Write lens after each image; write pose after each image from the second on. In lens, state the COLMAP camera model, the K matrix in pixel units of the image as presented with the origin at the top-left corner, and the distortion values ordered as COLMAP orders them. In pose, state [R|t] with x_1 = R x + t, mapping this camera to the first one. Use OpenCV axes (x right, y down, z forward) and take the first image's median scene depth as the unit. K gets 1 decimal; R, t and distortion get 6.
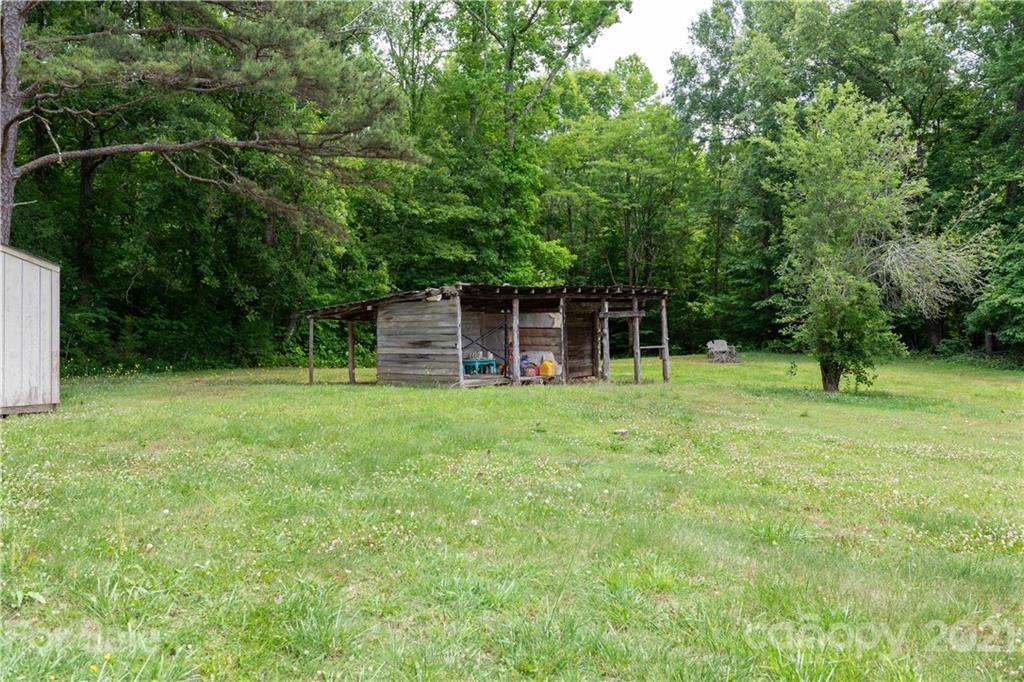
lens RADIAL K [[809.0, 0, 511.5], [0, 809.0, 301.9], [0, 0, 1]] dist [-0.002177, 0.006157]
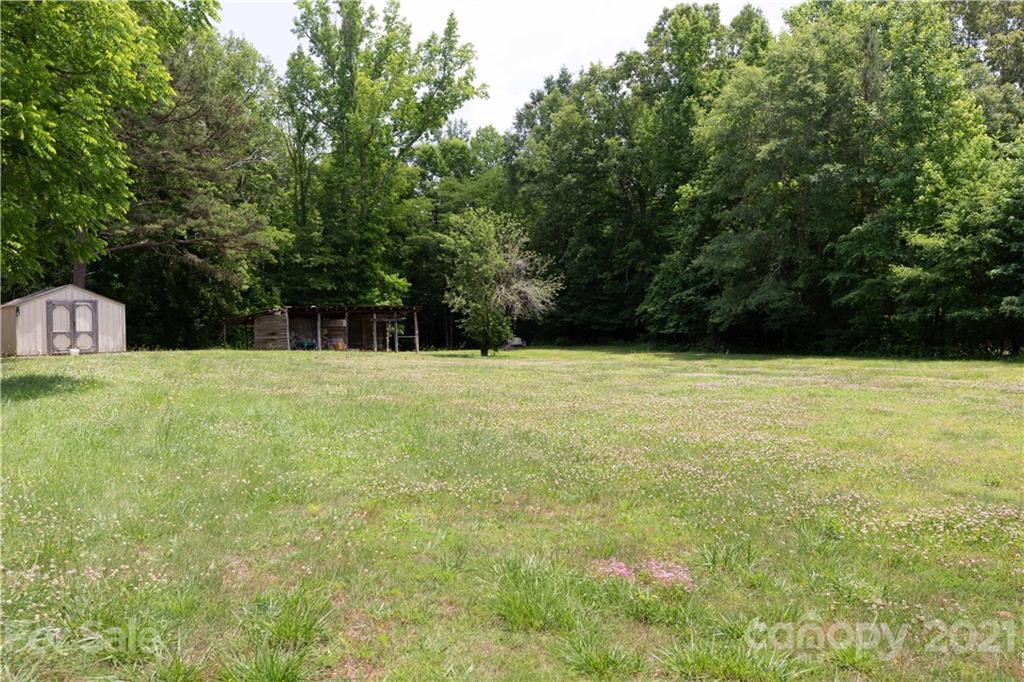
lens RADIAL K [[809.0, 0, 508.7], [0, 809.0, 335.9], [0, 0, 1]] dist [-0.002177, 0.006157]
pose [[0.998858, -0.015863, 0.045057, 0.318970], [0.014605, 0.999498, 0.028115, 0.002944], [-0.045480, -0.027425, 0.998589, -0.911918]]
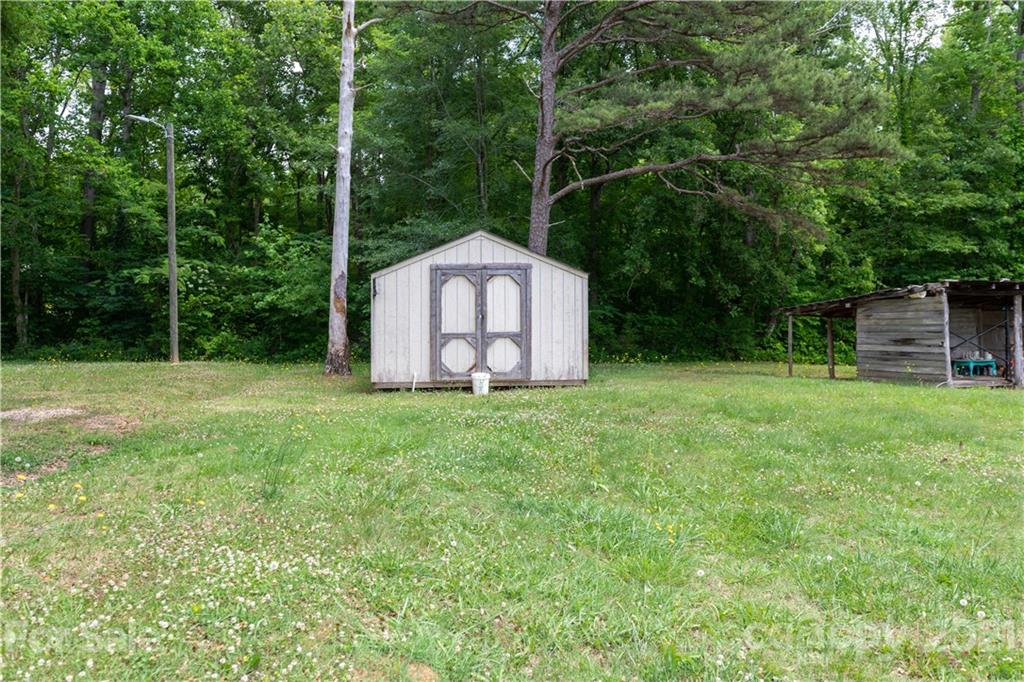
lens RADIAL K [[809.0, 0, 503.4], [0, 809.0, 296.5], [0, 0, 1]] dist [-0.002177, 0.006157]
pose [[0.831871, -0.008426, -0.554904, 0.022474], [0.006817, 0.999964, -0.004965, -0.001173], [0.554927, 0.000348, 0.831899, -0.070991]]
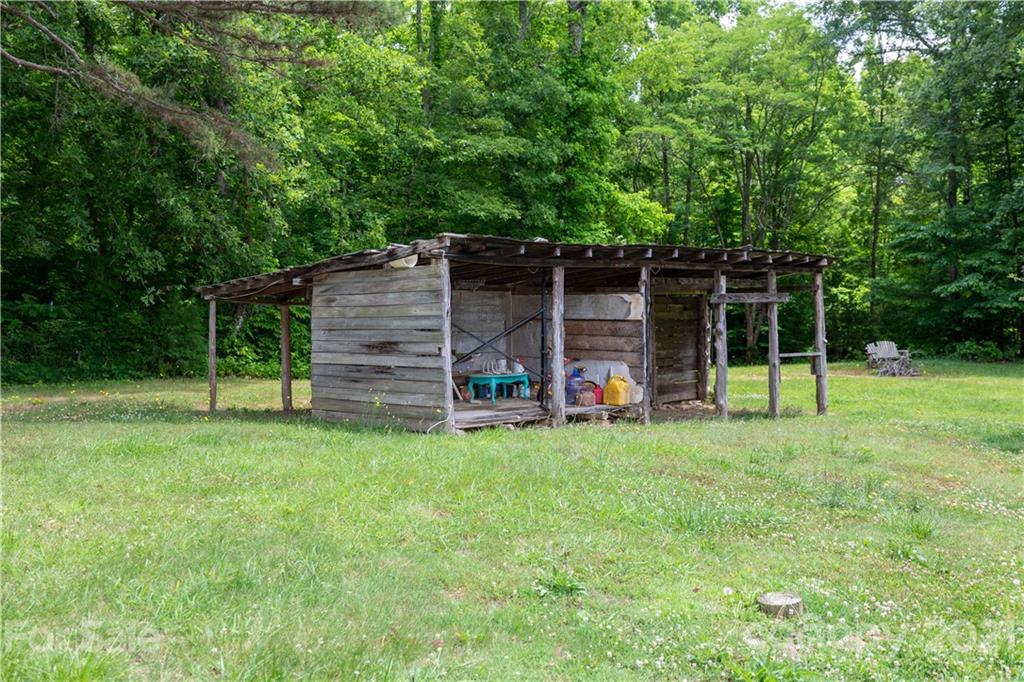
lens RADIAL K [[1012.1, 0, 519.4], [0, 1012.1, 313.5], [0, 0, 1]] dist [-0.005388, 0.000000]
pose [[0.997358, 0.008292, -0.072171, 0.021913], [-0.006526, 0.999675, 0.024663, 0.008707], [0.072352, -0.024127, 0.997087, 0.238434]]
